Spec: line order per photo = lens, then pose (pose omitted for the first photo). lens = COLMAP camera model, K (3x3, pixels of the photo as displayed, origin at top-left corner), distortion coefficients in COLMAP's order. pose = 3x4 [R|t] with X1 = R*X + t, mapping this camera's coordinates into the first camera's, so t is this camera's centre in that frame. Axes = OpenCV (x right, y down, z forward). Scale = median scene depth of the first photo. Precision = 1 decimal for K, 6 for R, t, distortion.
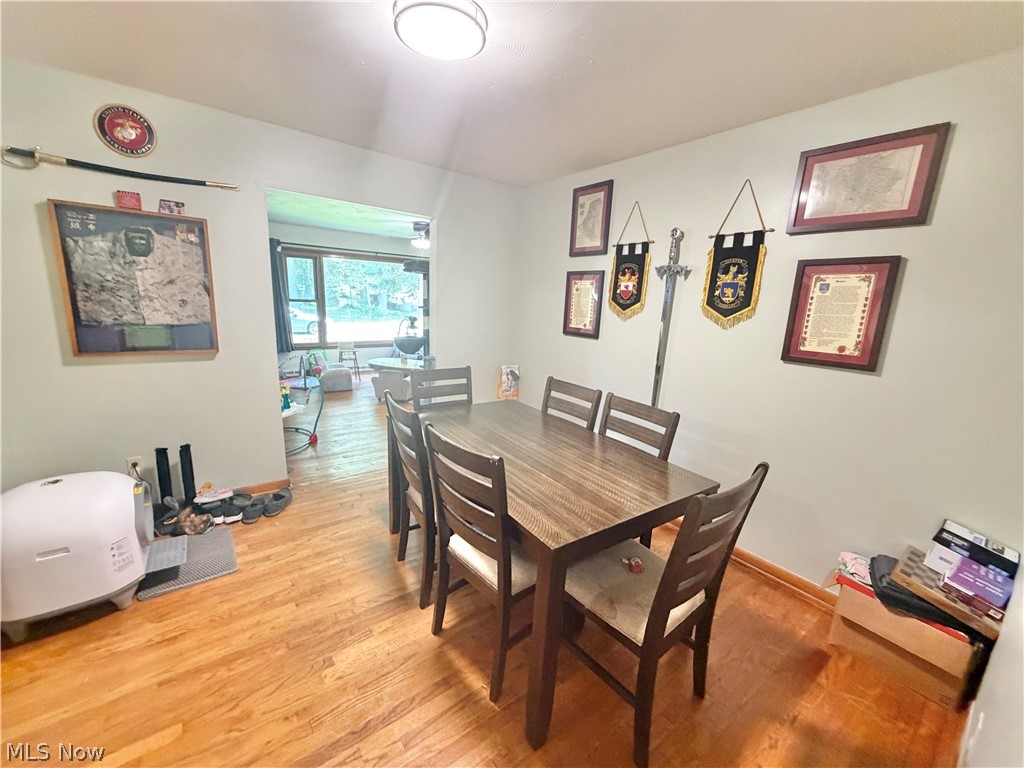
lens RADIAL K [[407.0, 0, 508.5], [0, 407.0, 384.7], [0, 0, 1]] dist [-0.000112, -0.000282]
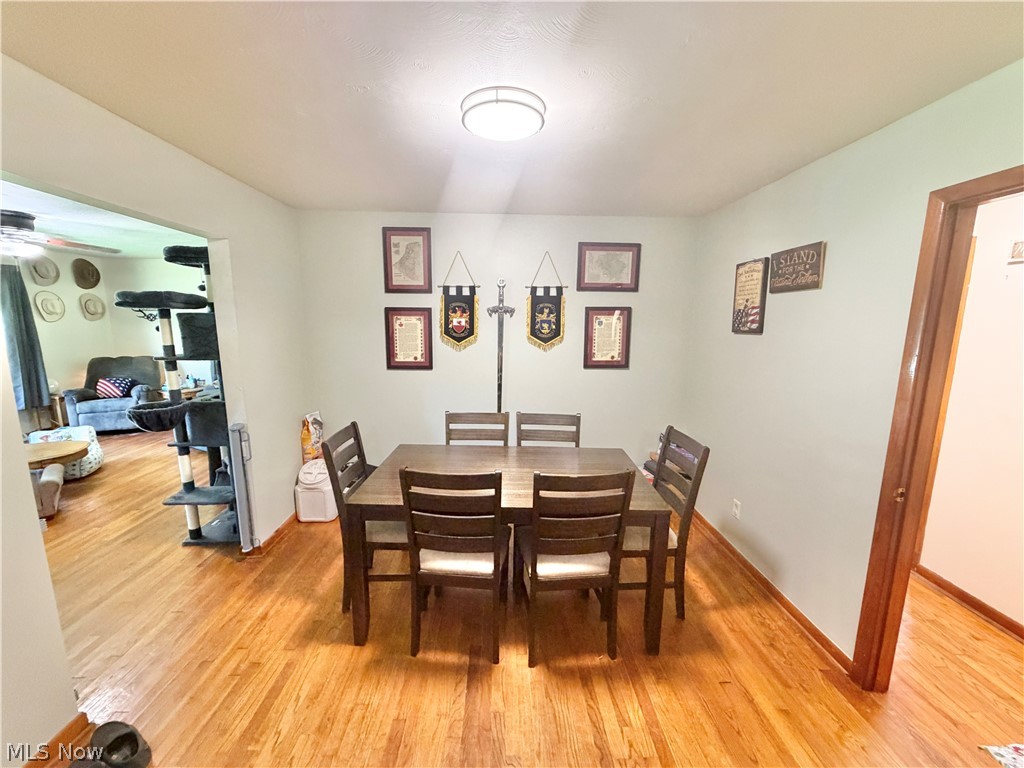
lens RADIAL K [[407.0, 0, 508.5], [0, 407.0, 384.7], [0, 0, 1]] dist [-0.000112, -0.000282]
pose [[0.578515, -0.173222, 0.797066, -0.609933], [0.187237, 0.979298, 0.076928, -0.133625], [-0.793891, 0.104736, 0.598973, 0.215566]]
